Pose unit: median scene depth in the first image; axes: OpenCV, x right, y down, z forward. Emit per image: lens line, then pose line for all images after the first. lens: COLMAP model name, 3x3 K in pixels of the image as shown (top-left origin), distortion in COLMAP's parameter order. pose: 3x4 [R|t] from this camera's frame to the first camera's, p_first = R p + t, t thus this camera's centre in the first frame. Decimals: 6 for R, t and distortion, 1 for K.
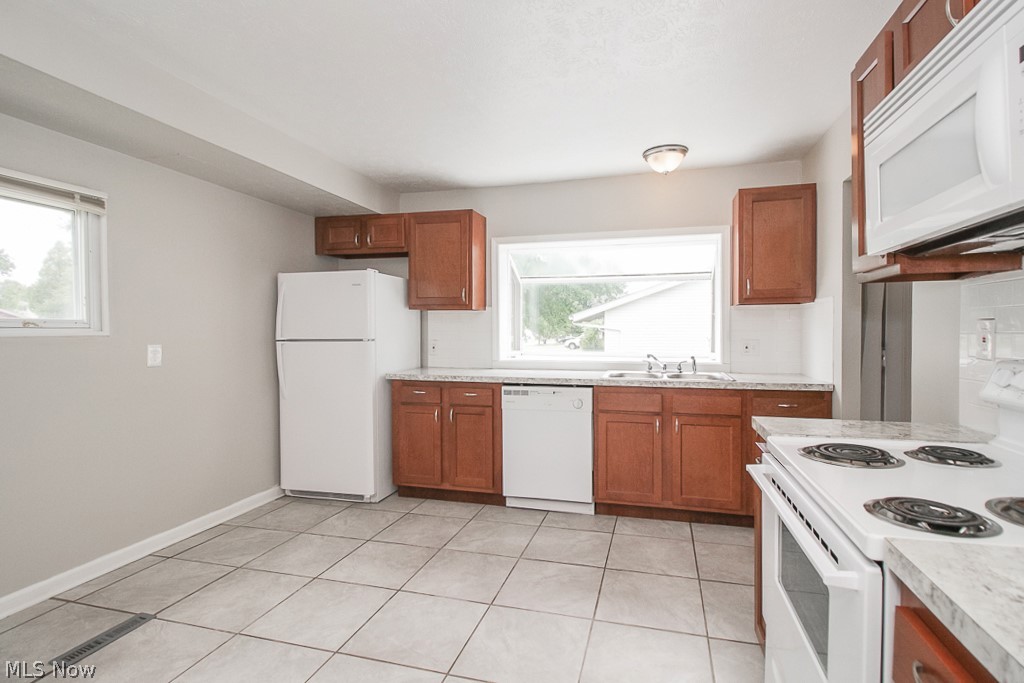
lens RADIAL K [[489.0, 0, 532.9], [0, 489.0, 337.0], [0, 0, 1]] dist [0.020519, -0.011819]
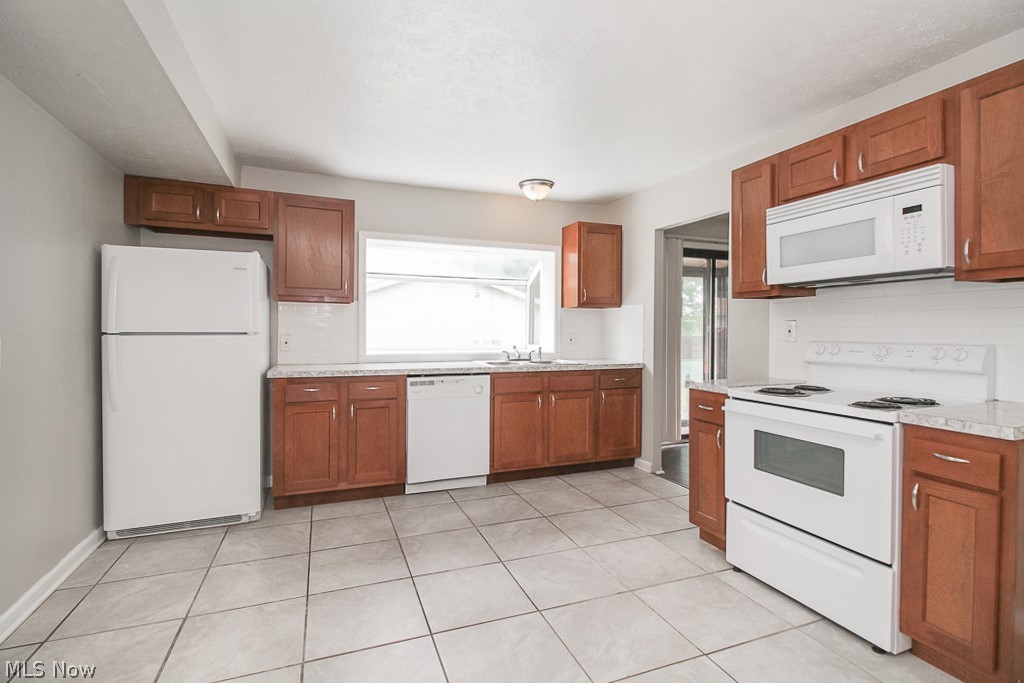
lens RADIAL K [[480.6, 0, 508.5], [0, 480.6, 327.7], [0, 0, 1]] dist [0.016583, -0.011170]
pose [[0.812816, 0.008899, 0.582453, -0.495384], [-0.001260, 0.999908, -0.013520, 0.007410], [-0.582519, 0.010255, 0.812752, 0.044997]]
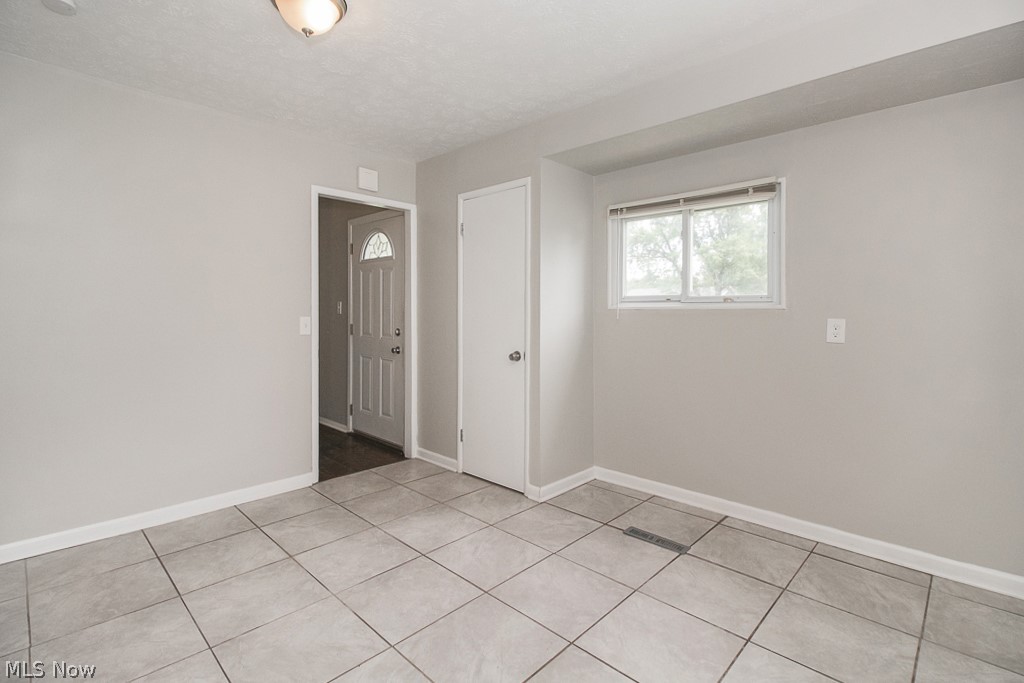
lens RADIAL K [[480.6, 0, 508.5], [0, 480.6, 327.7], [0, 0, 1]] dist [0.016583, -0.011170]
pose [[-0.494235, 0.022392, -0.869040, 0.255049], [-0.015873, 0.999269, 0.034775, 0.008712], [0.869183, 0.030981, -0.493518, 0.776305]]
